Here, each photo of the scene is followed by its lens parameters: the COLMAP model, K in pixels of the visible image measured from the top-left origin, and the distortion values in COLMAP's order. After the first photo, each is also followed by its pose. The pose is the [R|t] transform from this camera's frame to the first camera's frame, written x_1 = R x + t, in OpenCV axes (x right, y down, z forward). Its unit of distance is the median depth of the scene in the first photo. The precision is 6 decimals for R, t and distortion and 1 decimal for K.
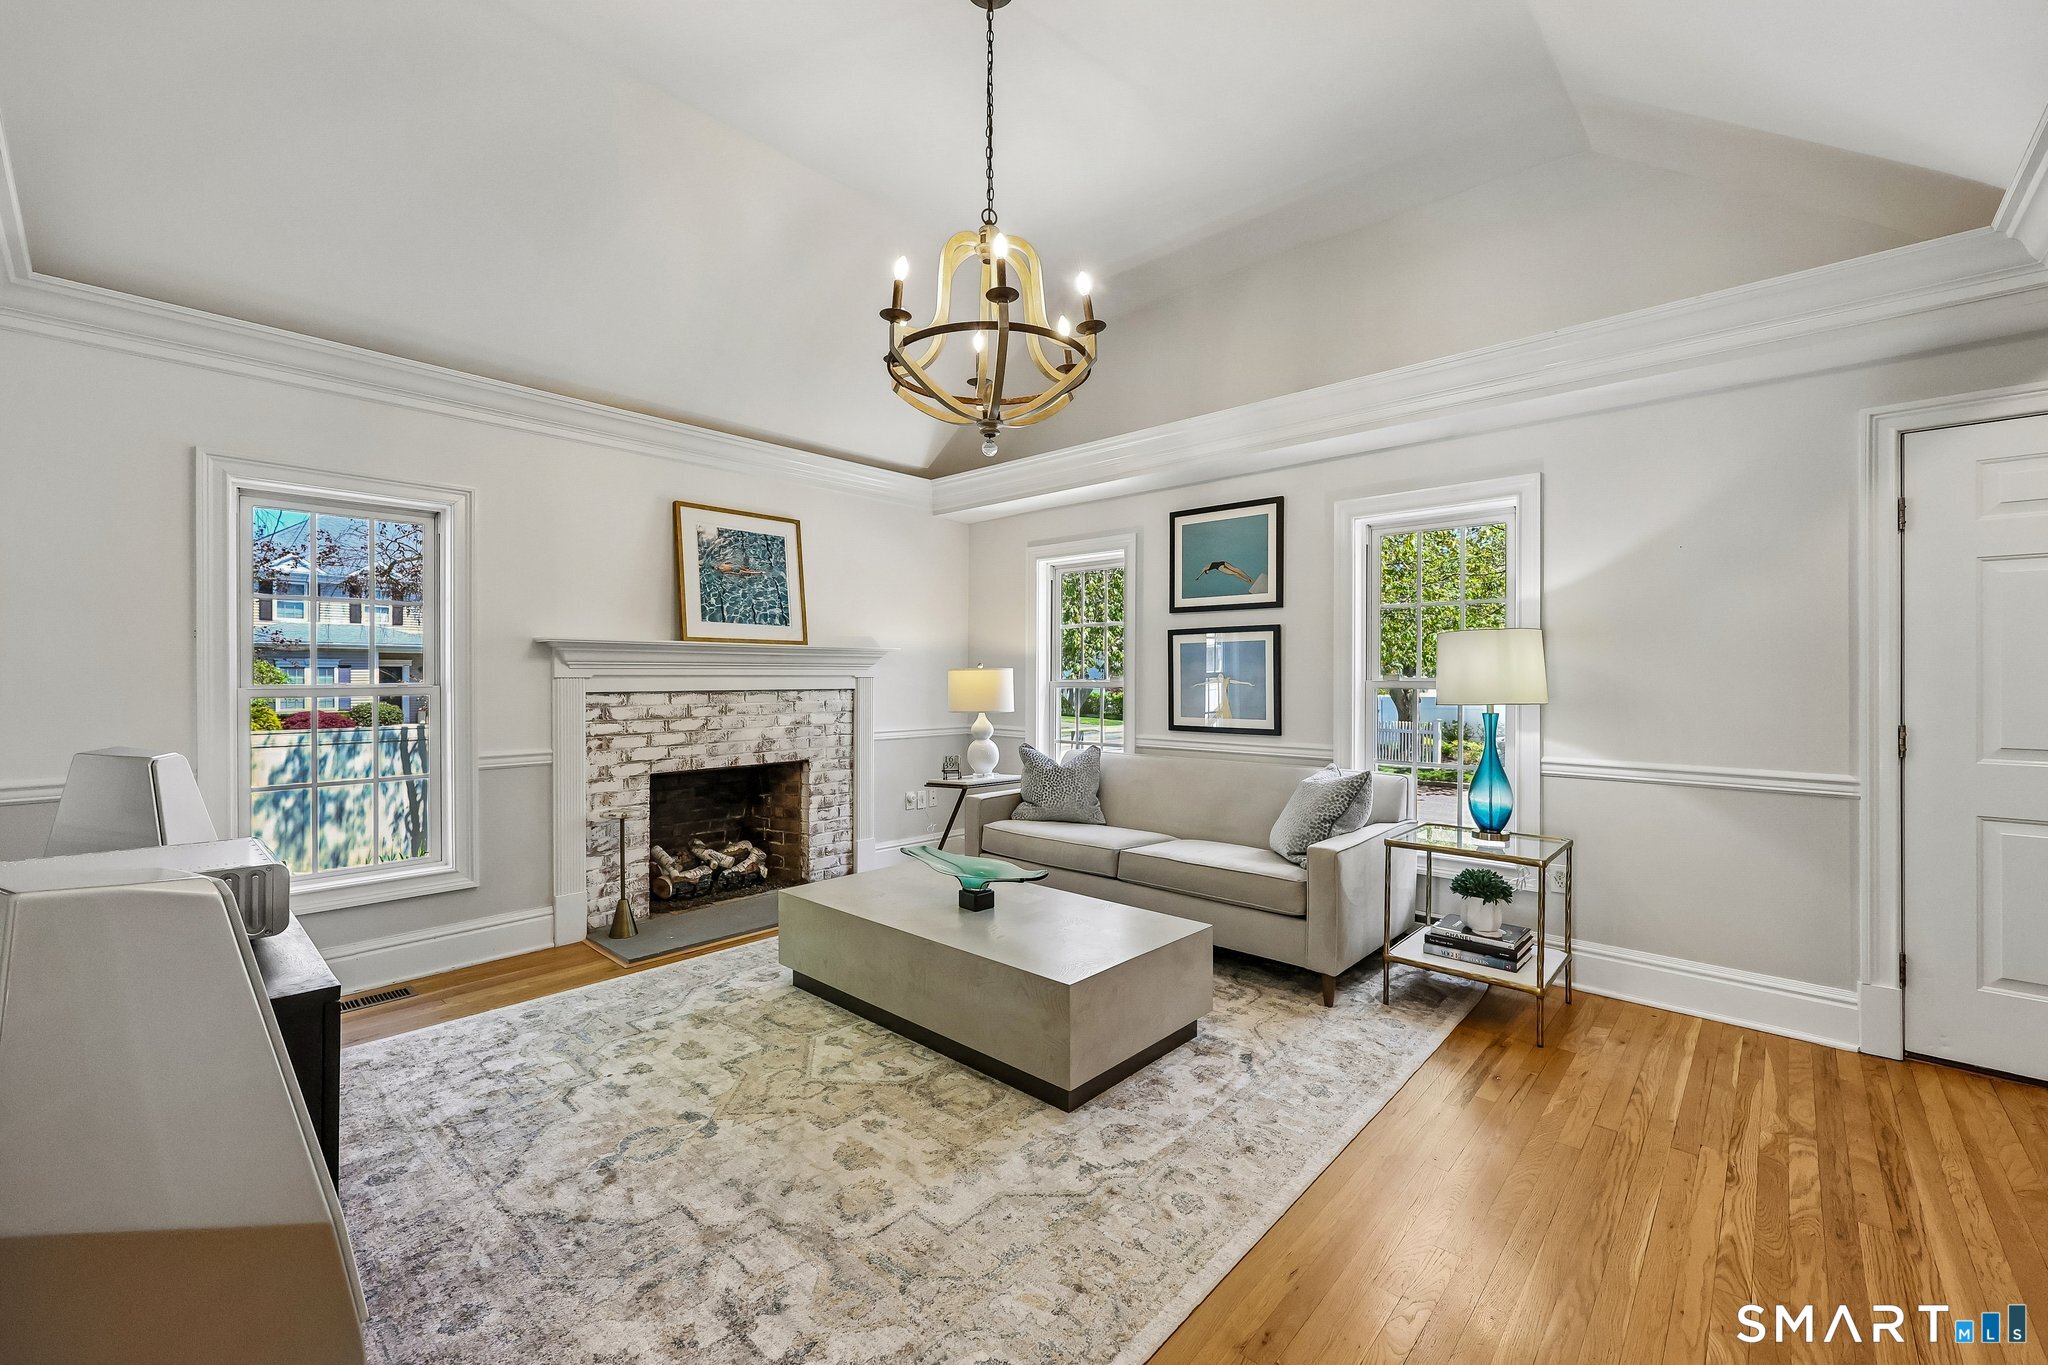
lens RADIAL K [[829.5, 0, 1039.7], [0, 829.5, 685.8], [0, 0, 1]] dist [-0.000524, 0.000090]
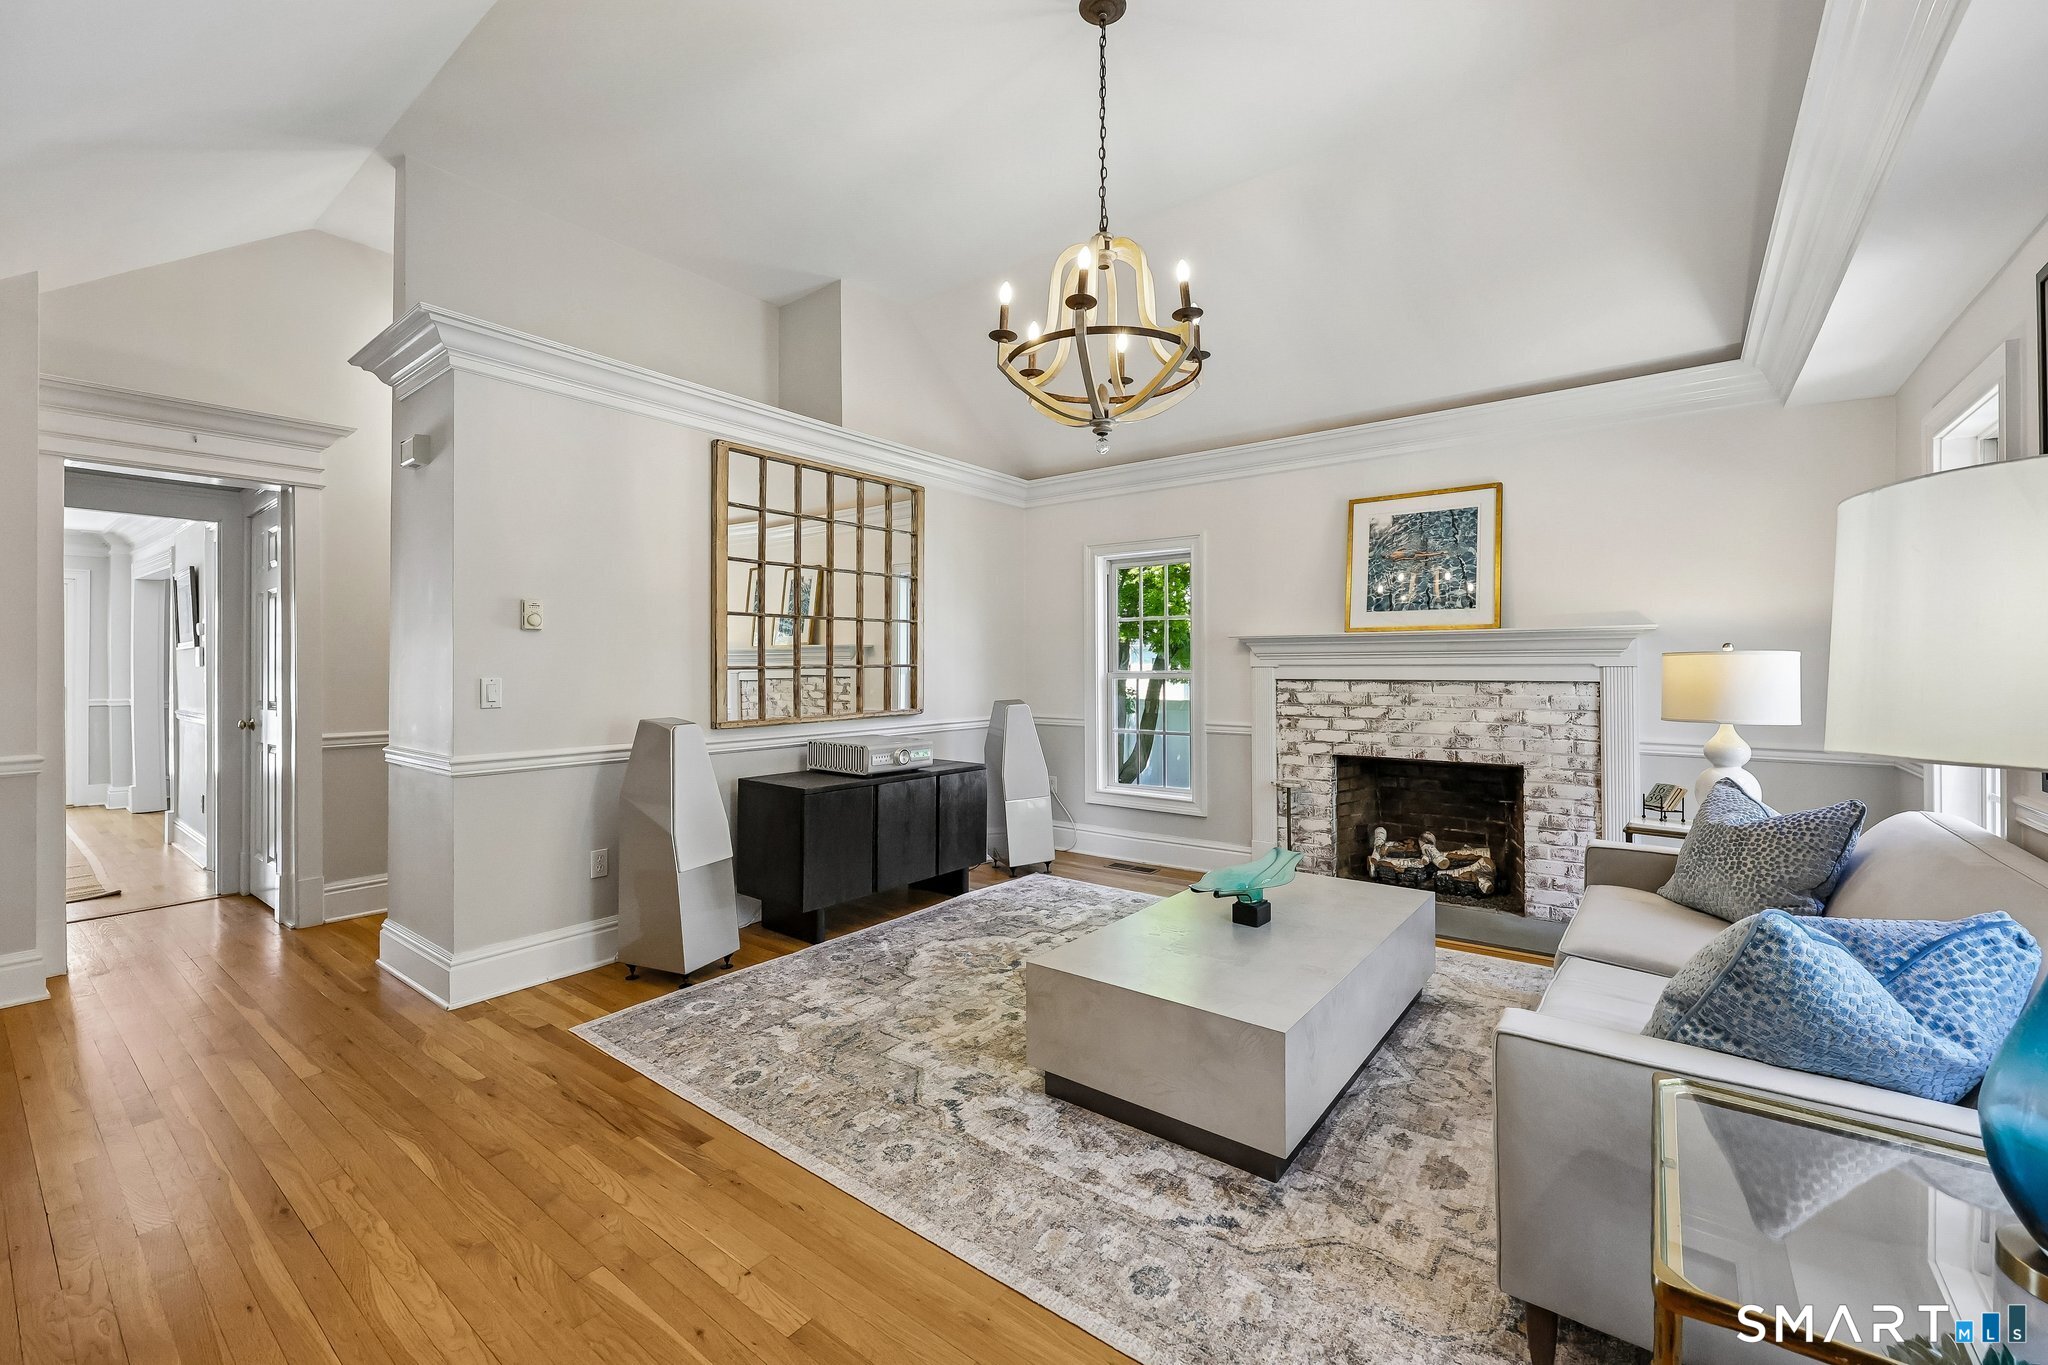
lens RADIAL K [[838.6, 0, 1028.4], [0, 838.6, 673.7], [0, 0, 1]] dist [0.000956, 0.000427]
pose [[0.080815, 0.007859, -0.996698, 0.578563], [-0.010489, 0.999920, 0.007034, -0.004193], [0.996674, 0.009885, 0.080891, 0.487271]]
